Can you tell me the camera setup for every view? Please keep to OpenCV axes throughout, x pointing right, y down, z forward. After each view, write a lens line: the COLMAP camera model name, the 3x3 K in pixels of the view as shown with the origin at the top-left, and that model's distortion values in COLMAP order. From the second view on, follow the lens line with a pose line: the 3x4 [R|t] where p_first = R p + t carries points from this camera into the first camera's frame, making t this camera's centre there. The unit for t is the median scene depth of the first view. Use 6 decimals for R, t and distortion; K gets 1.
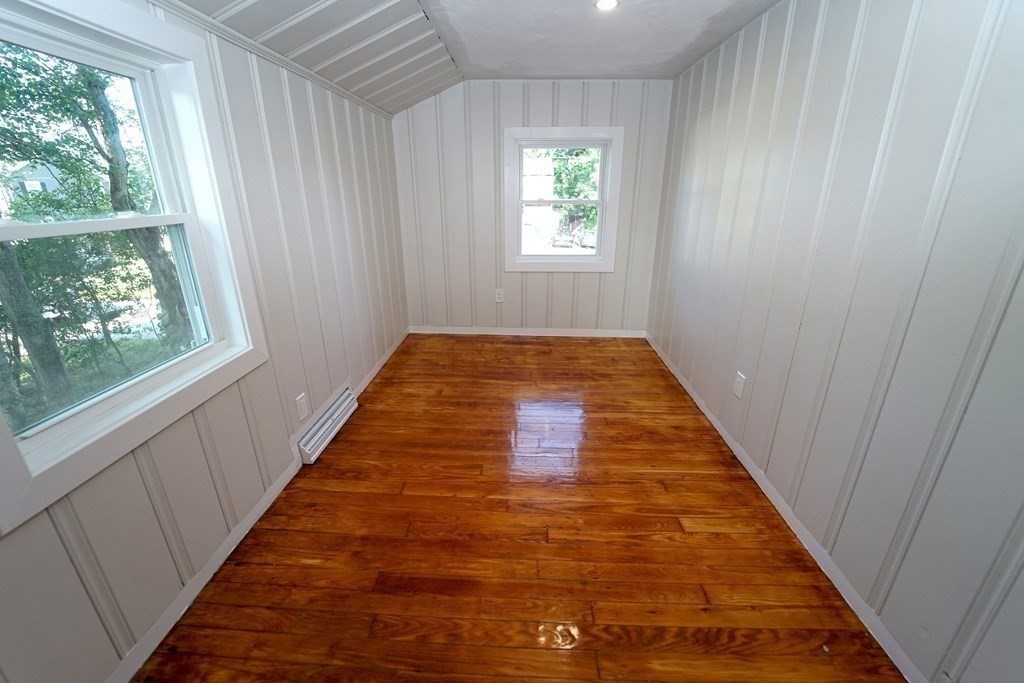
lens RADIAL K [[416.4, 0, 510.8], [0, 416.4, 342.5], [0, 0, 1]] dist [-0.022064, 0.000067]
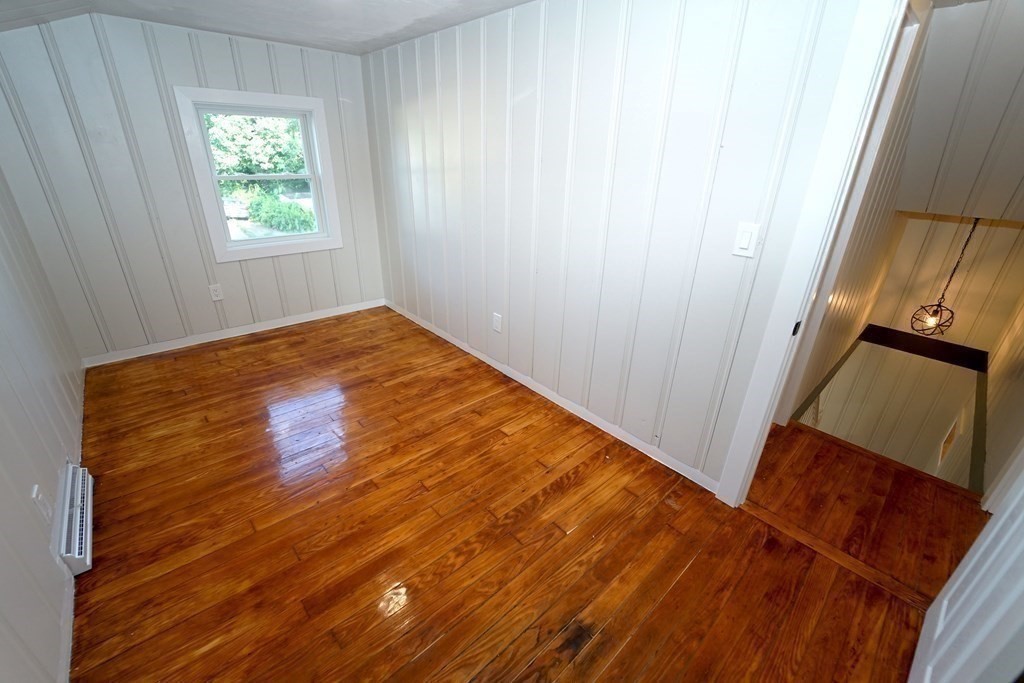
lens RADIAL K [[416.4, 0, 510.8], [0, 416.4, 342.5], [0, 0, 1]] dist [-0.022064, 0.000067]
pose [[0.714932, -0.267776, 0.645885, -0.251218], [0.212464, 0.963277, 0.164186, -0.038838], [-0.666131, 0.019846, 0.745570, -0.017902]]
